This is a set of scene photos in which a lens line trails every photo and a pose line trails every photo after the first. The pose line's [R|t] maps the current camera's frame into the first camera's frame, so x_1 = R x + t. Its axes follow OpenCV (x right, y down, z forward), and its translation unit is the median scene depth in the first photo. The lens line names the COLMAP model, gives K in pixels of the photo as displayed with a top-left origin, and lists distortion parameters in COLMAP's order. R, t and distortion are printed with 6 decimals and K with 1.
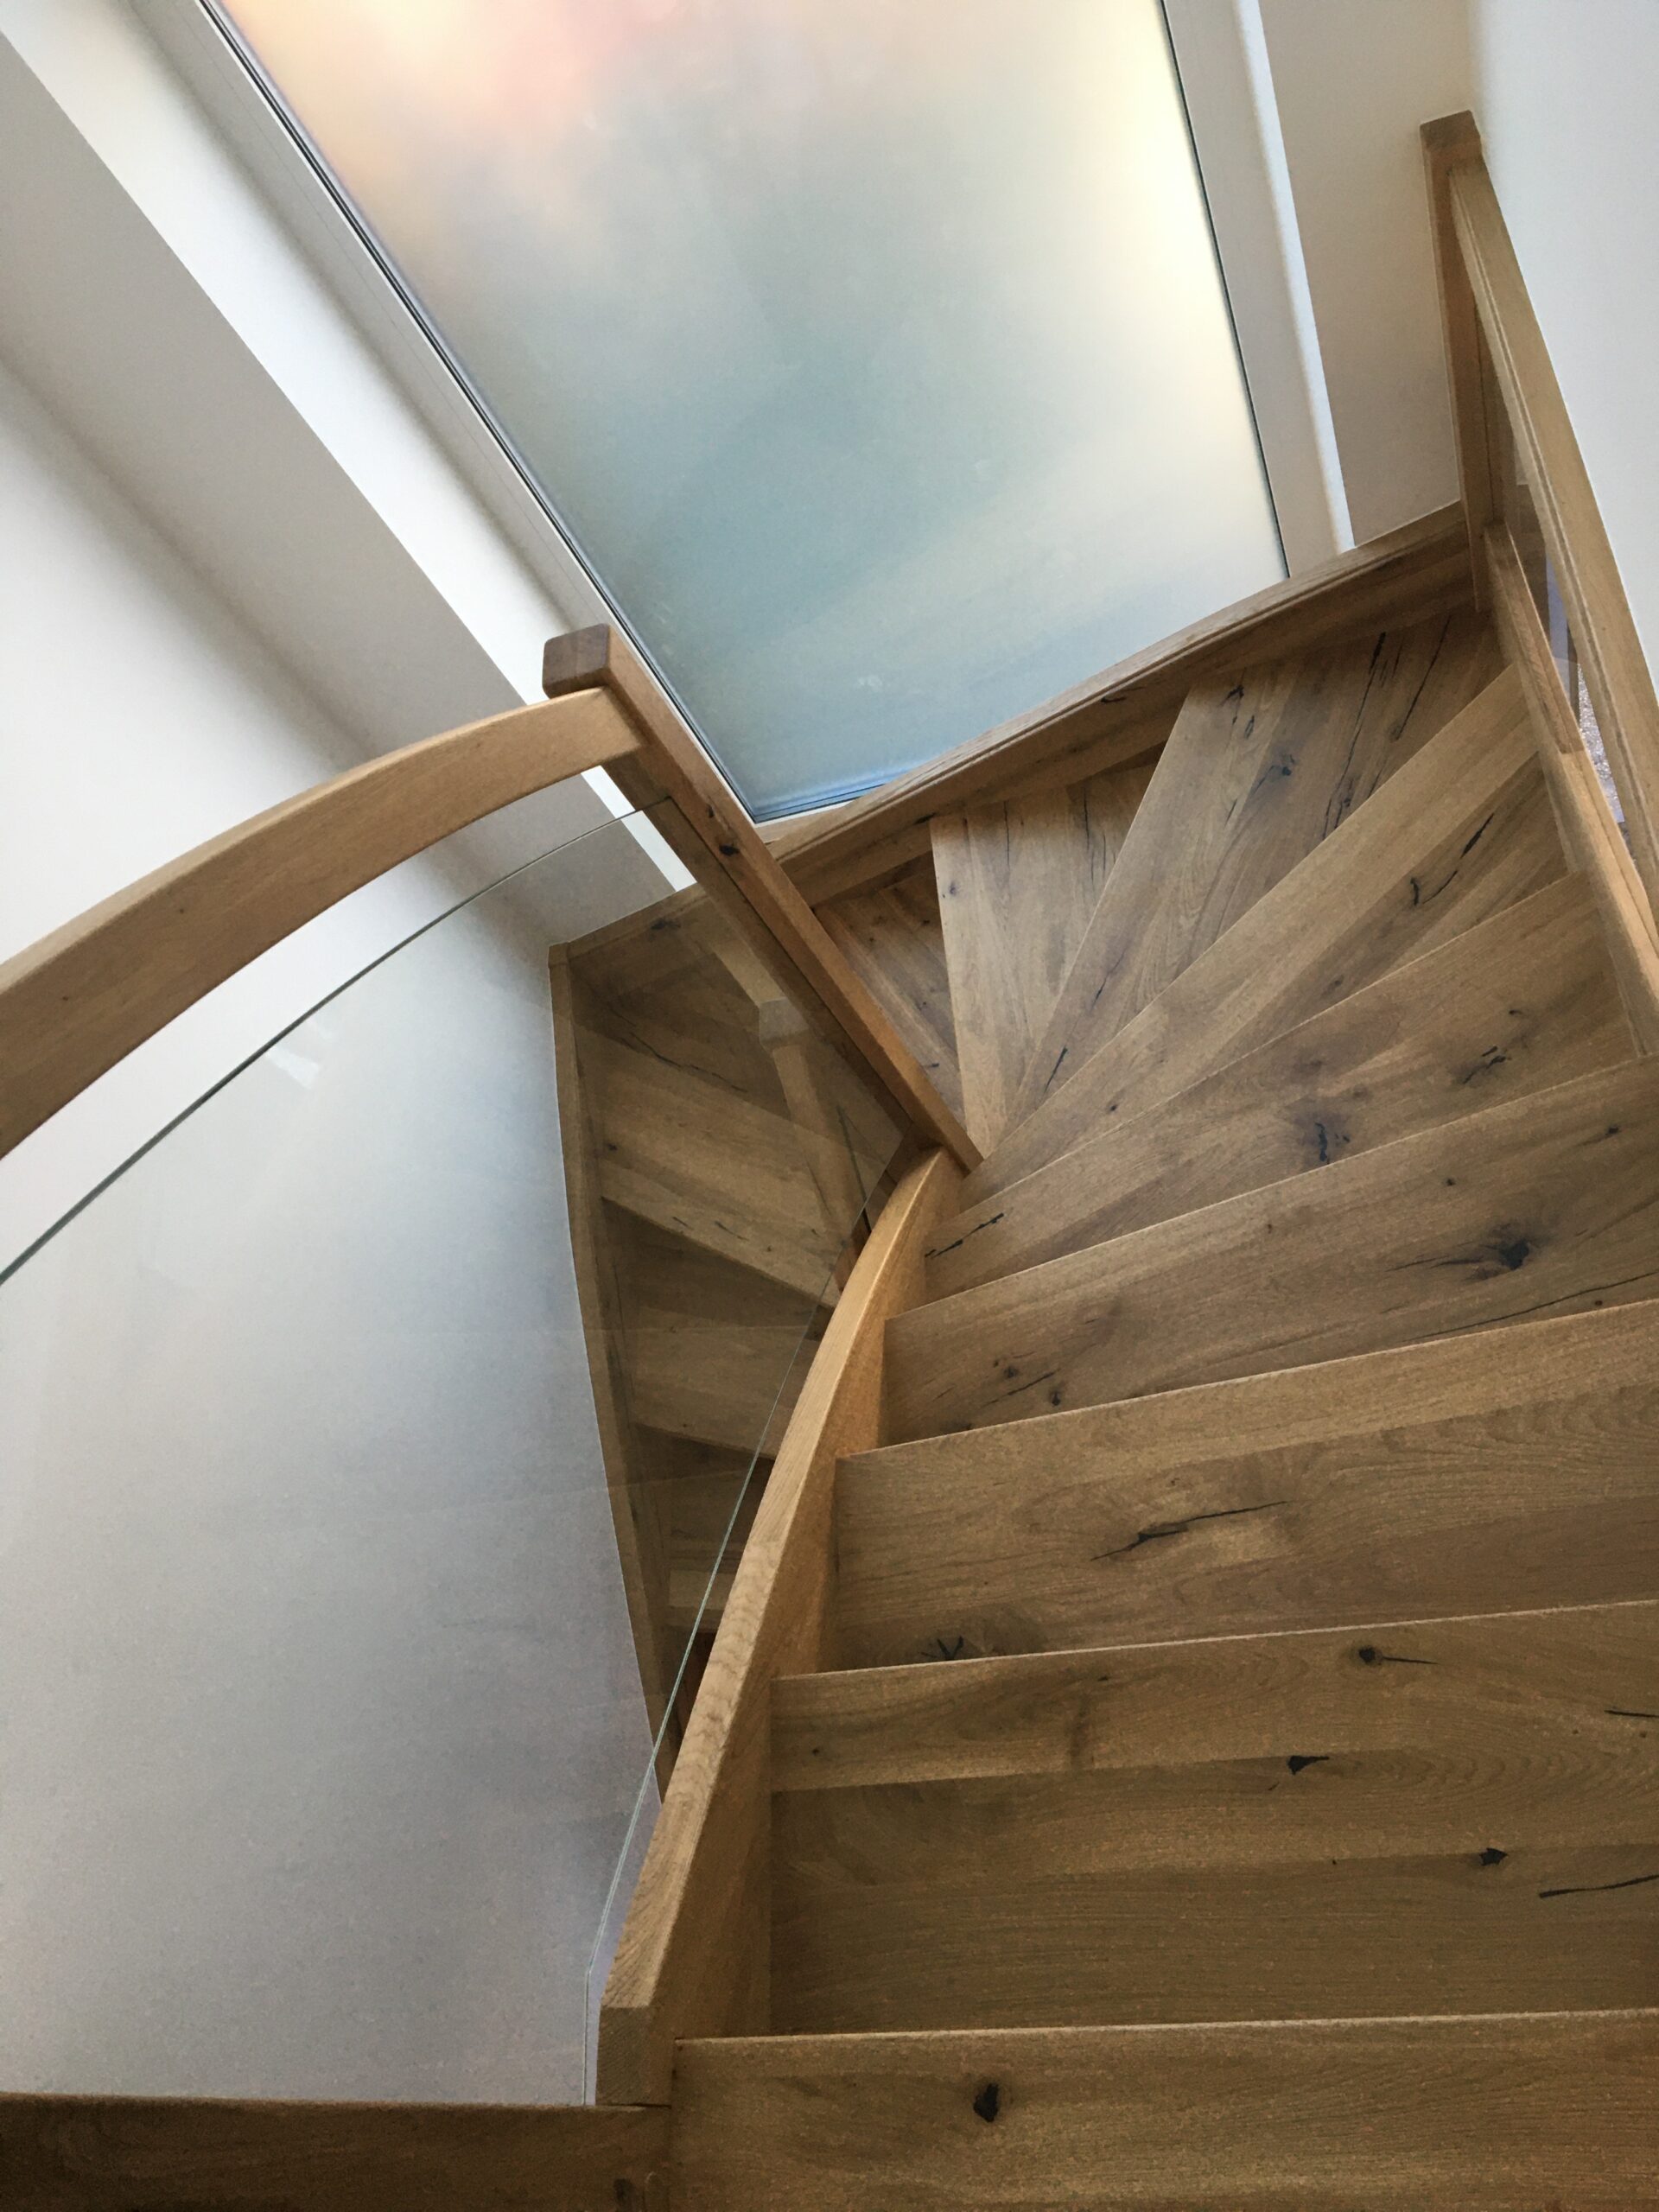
lens RADIAL K [[1831.8, 0, 829.5], [0, 1831.8, 1106.0], [0, 0, 1]] dist [0.115942, -0.188251]
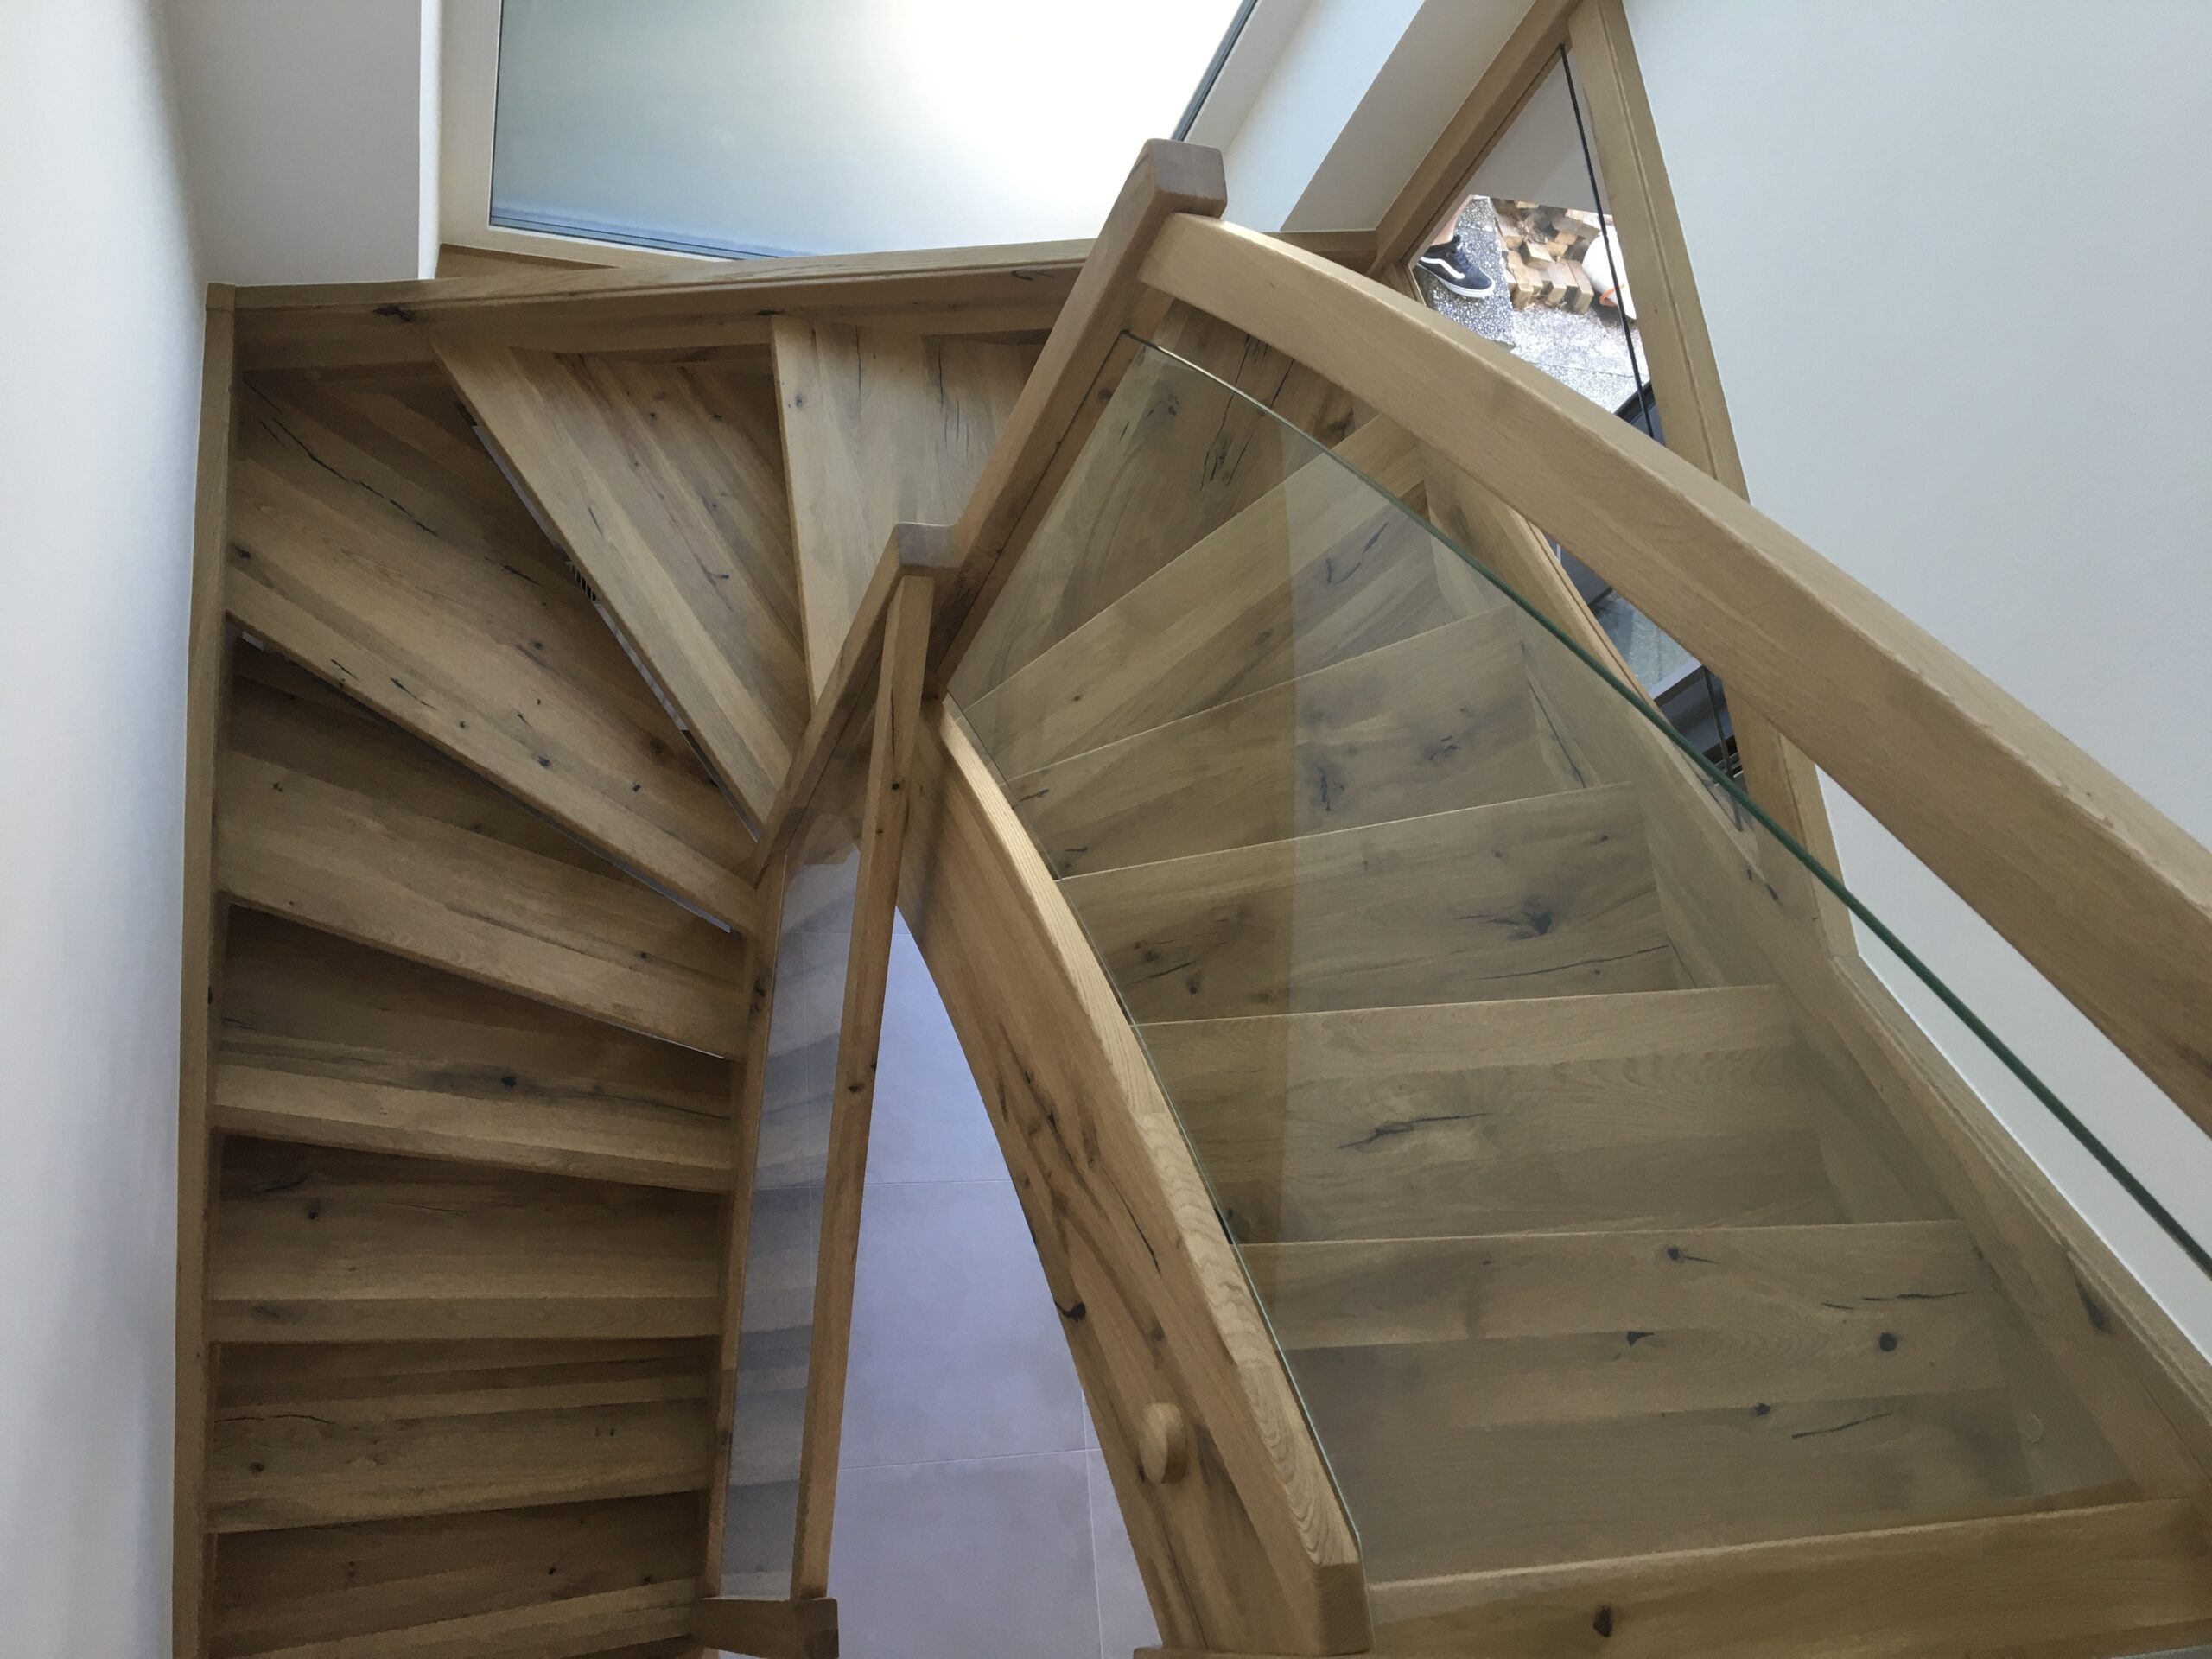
lens RADIAL K [[1831.8, 0, 1106.0], [0, 1831.8, 829.5], [0, 0, 1]] dist [0.115942, -0.188251]
pose [[0.769498, 0.172741, 0.614844, -0.615970], [-0.238957, 0.970672, 0.026351, 0.056134], [-0.592261, -0.167199, 0.788208, 0.212492]]
